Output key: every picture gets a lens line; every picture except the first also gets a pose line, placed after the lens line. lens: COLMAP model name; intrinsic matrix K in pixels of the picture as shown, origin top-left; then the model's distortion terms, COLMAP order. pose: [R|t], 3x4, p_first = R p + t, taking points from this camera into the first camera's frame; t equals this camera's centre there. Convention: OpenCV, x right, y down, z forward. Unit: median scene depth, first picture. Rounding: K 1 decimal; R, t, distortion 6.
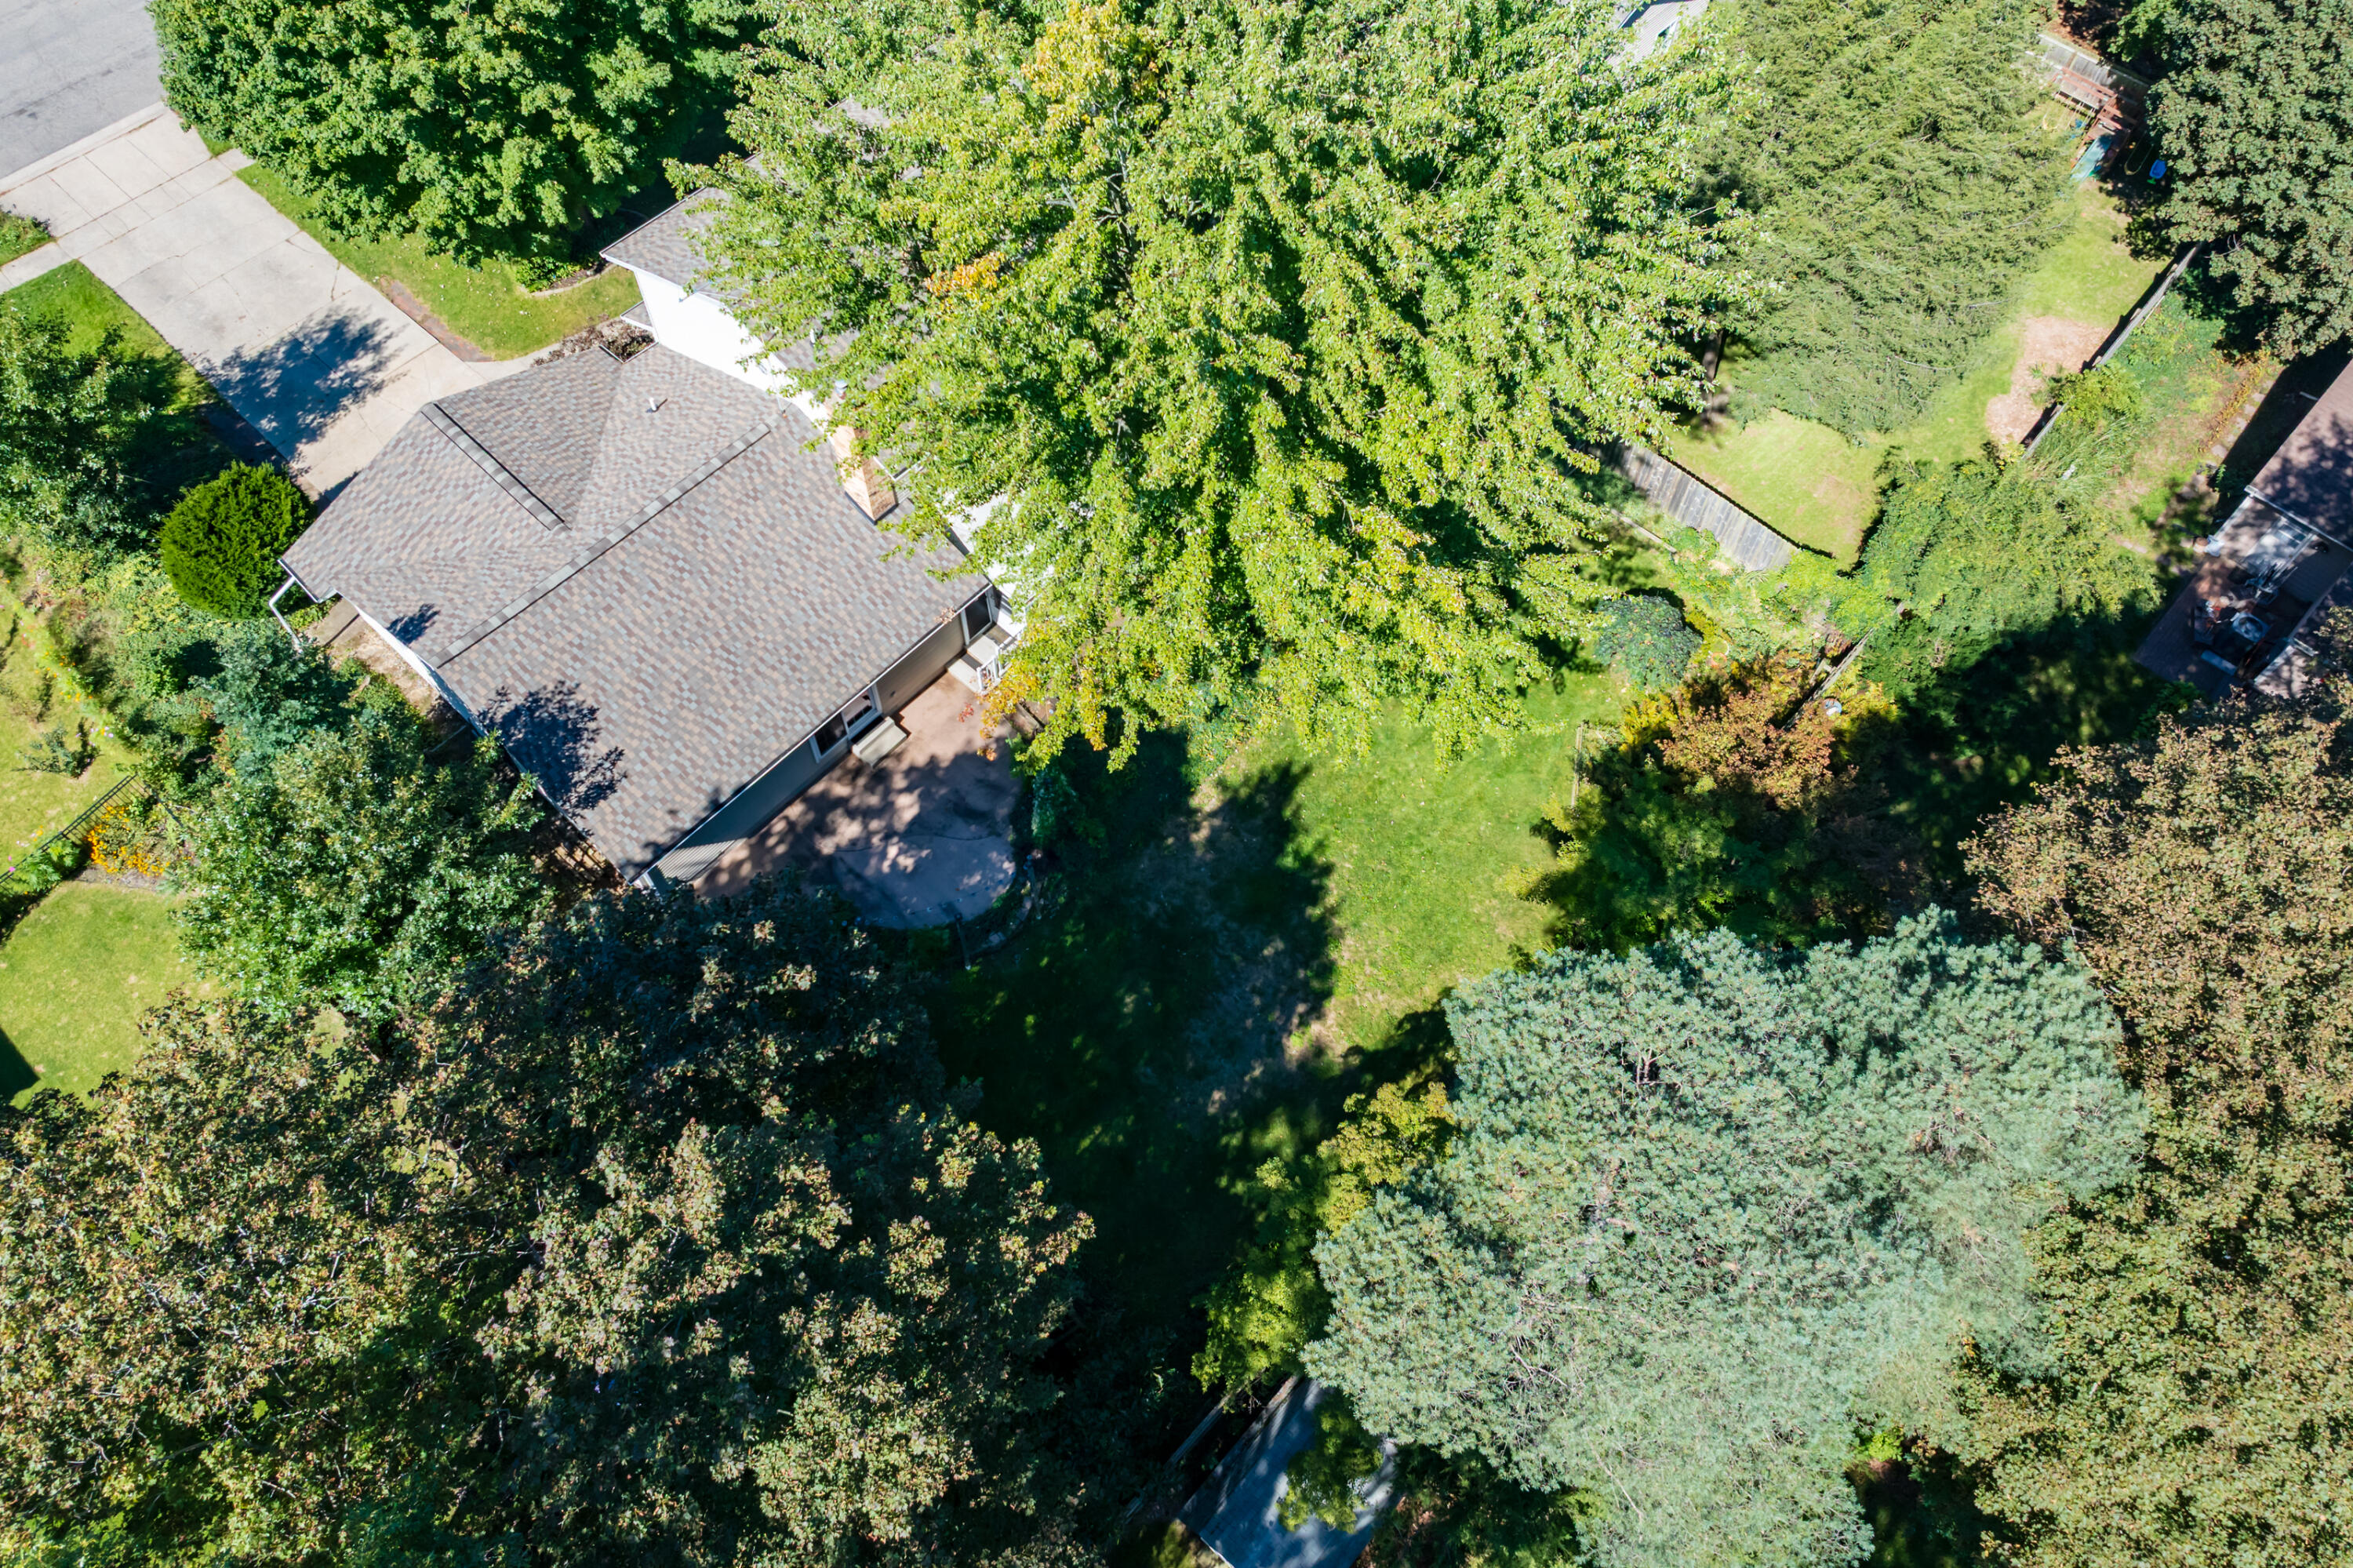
lens RADIAL K [[1640.4, 0, 1184.0], [0, 1640.4, 696.1], [0, 0, 1]] dist [-0.038882, 0.019797]
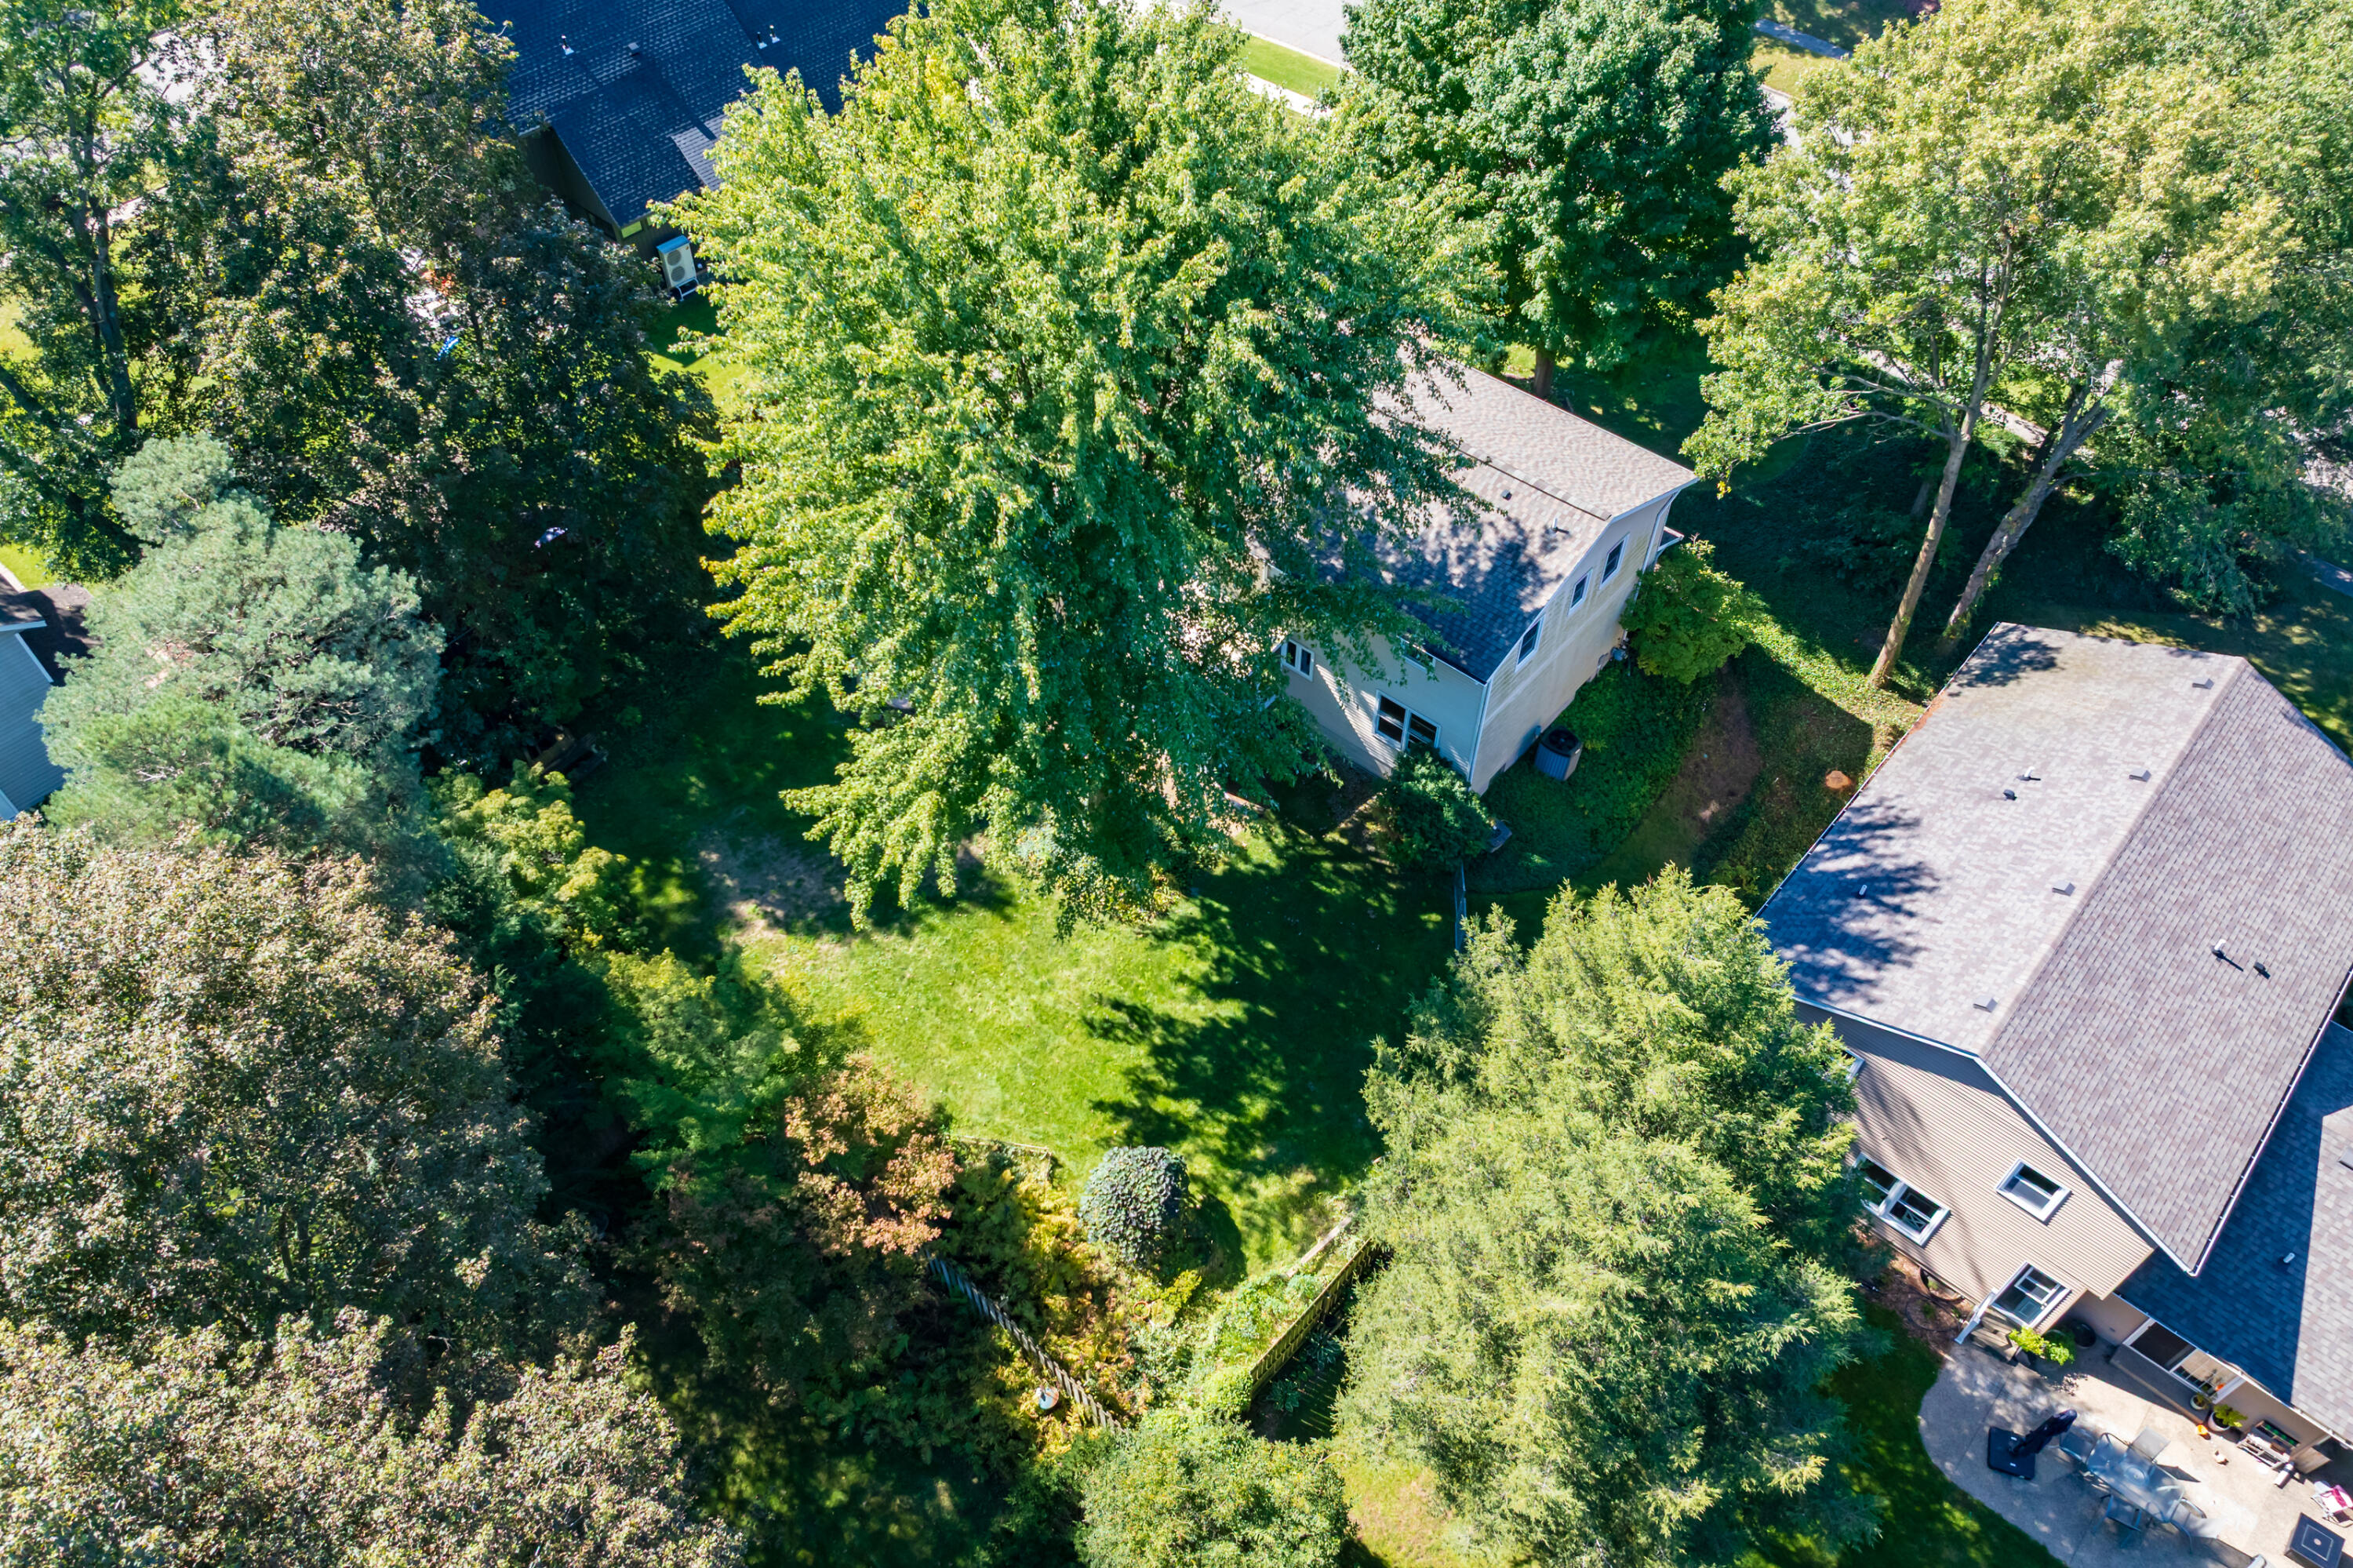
lens RADIAL K [[1656.0, 0, 1181.1], [0, 1656.0, 785.2], [0, 0, 1]] dist [-0.039968, 0.025754]
pose [[0.020906, 0.750466, -0.660578, 0.668023], [-0.845398, 0.365992, 0.389039, -0.464289], [0.533727, 0.550318, 0.642095, 0.280443]]
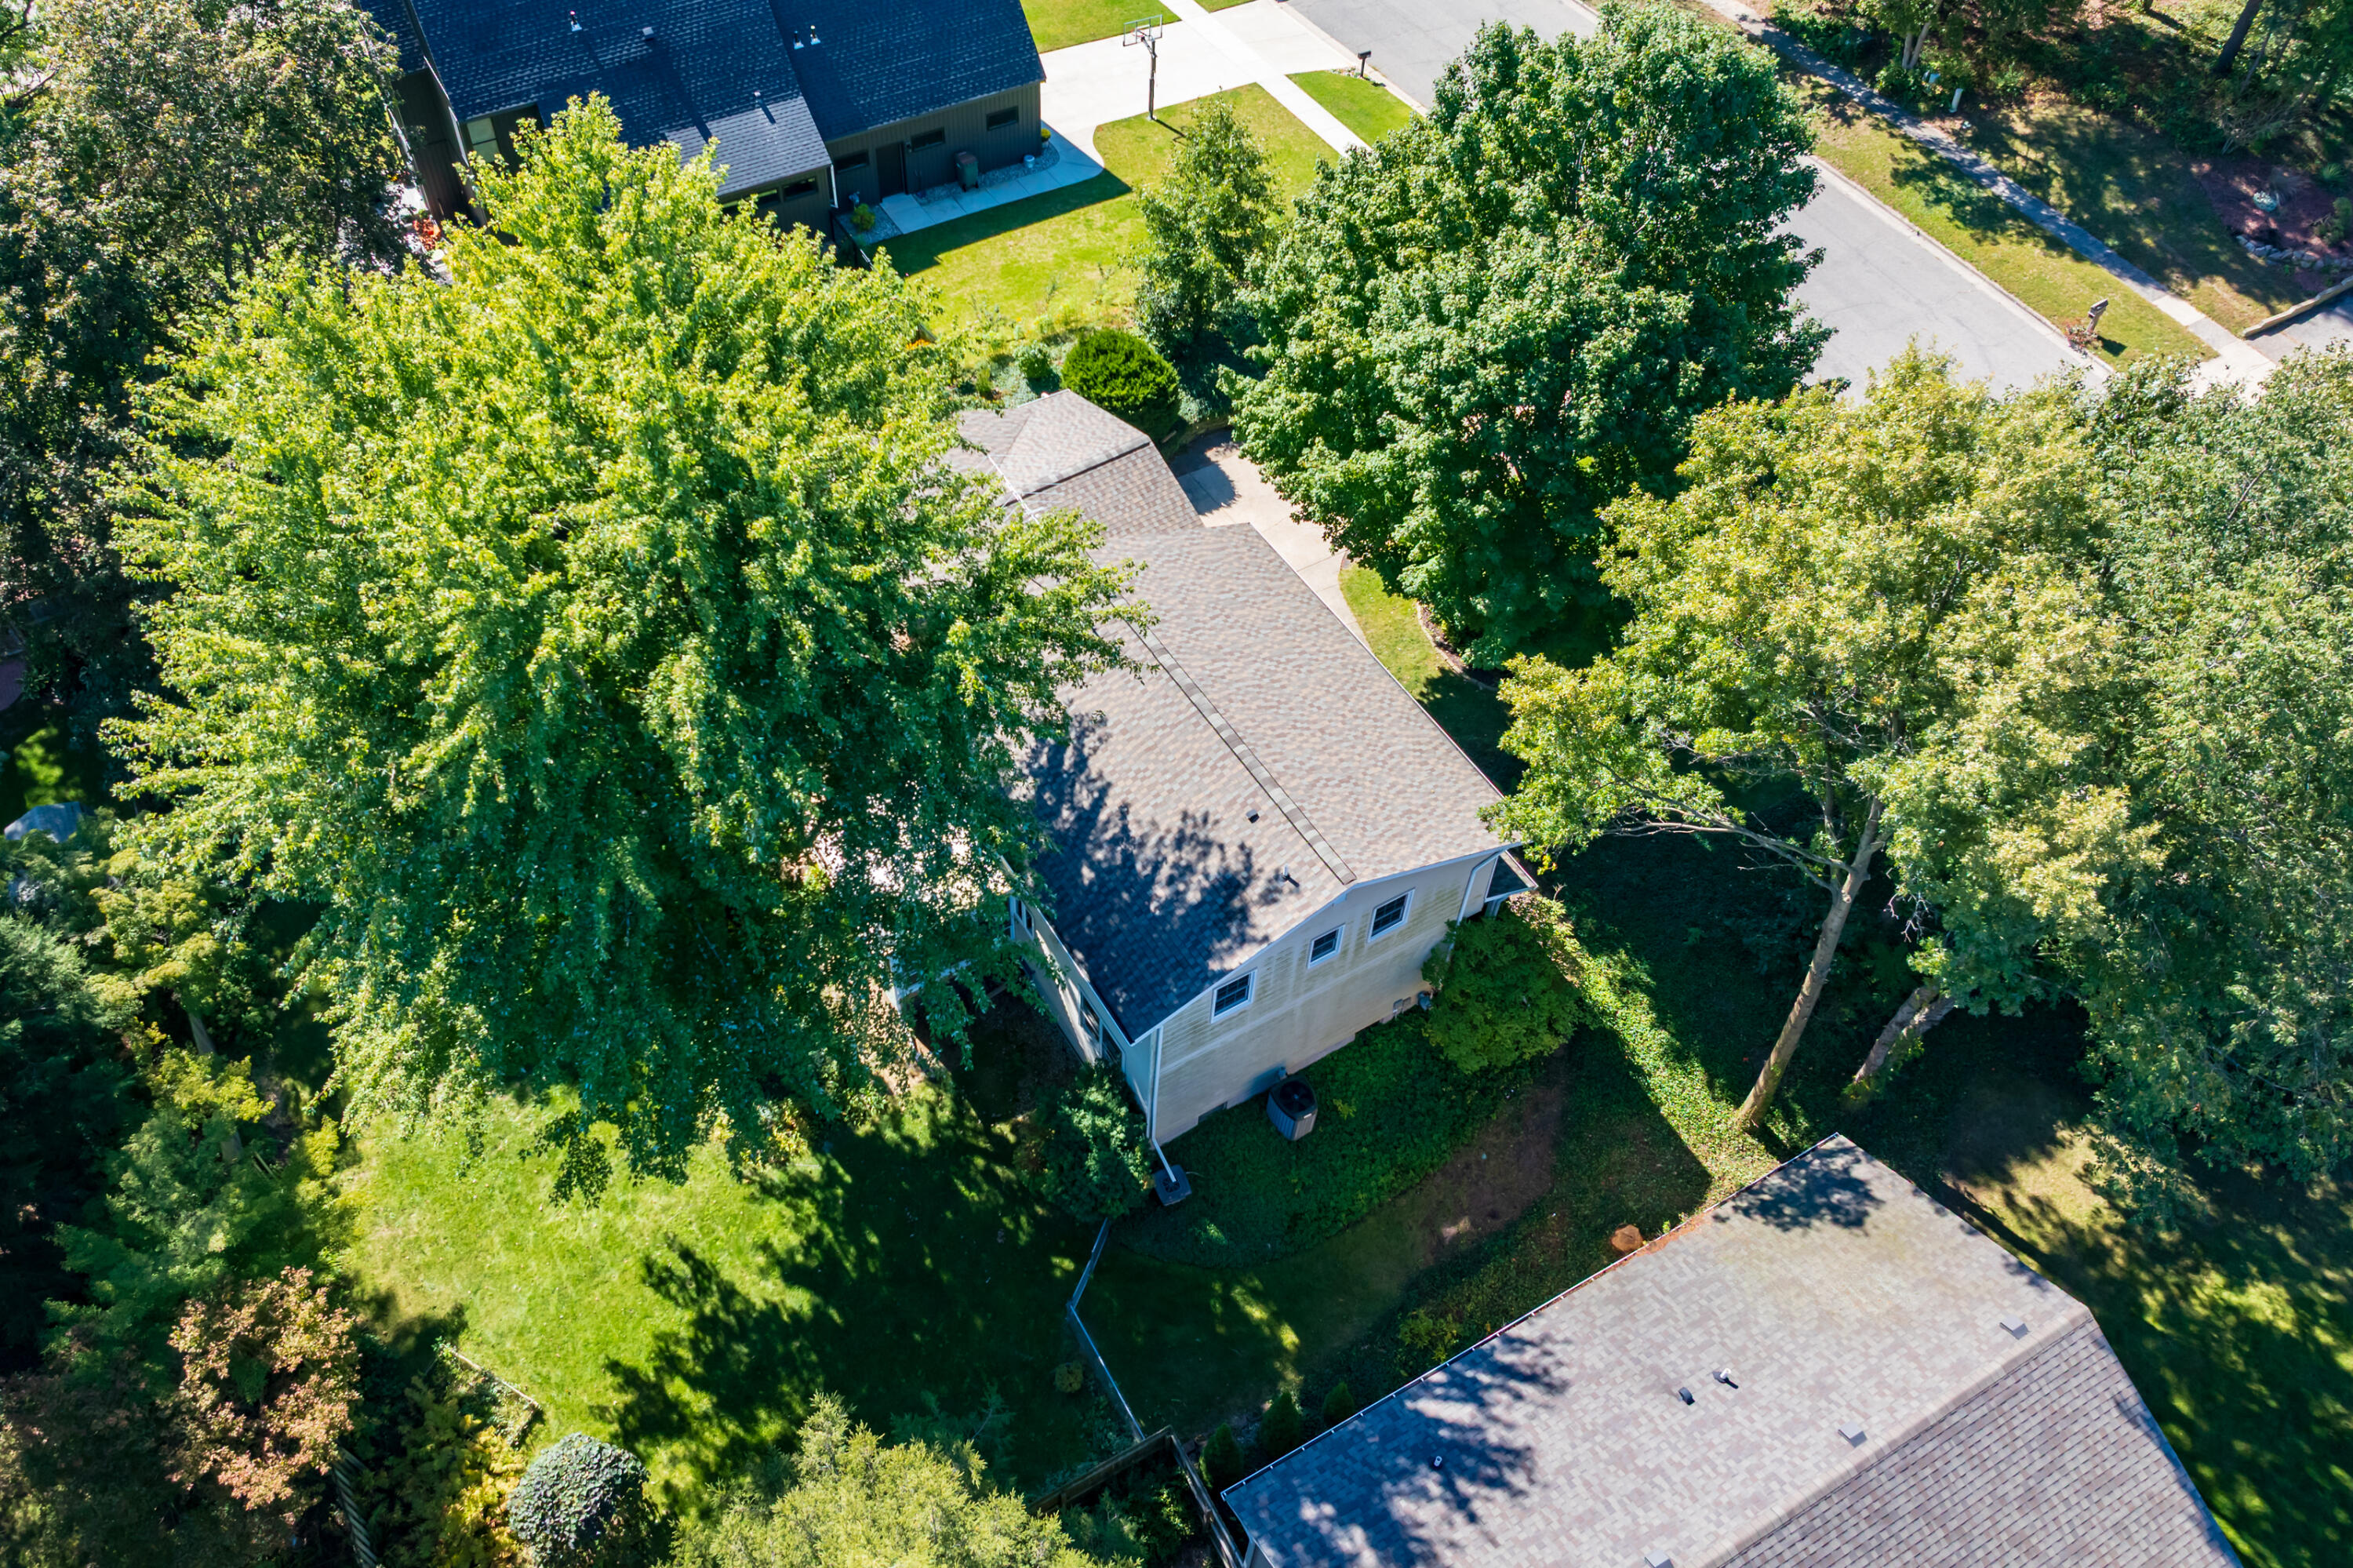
lens RADIAL K [[1791.9, 0, 1087.2], [0, 1791.9, 745.1], [0, 0, 1]] dist [-0.043917, 0.031321]
pose [[-0.308329, 0.722100, -0.619277, 0.446491], [-0.807409, 0.145580, 0.571749, -0.745232], [0.503014, 0.676297, 0.538144, 0.376690]]
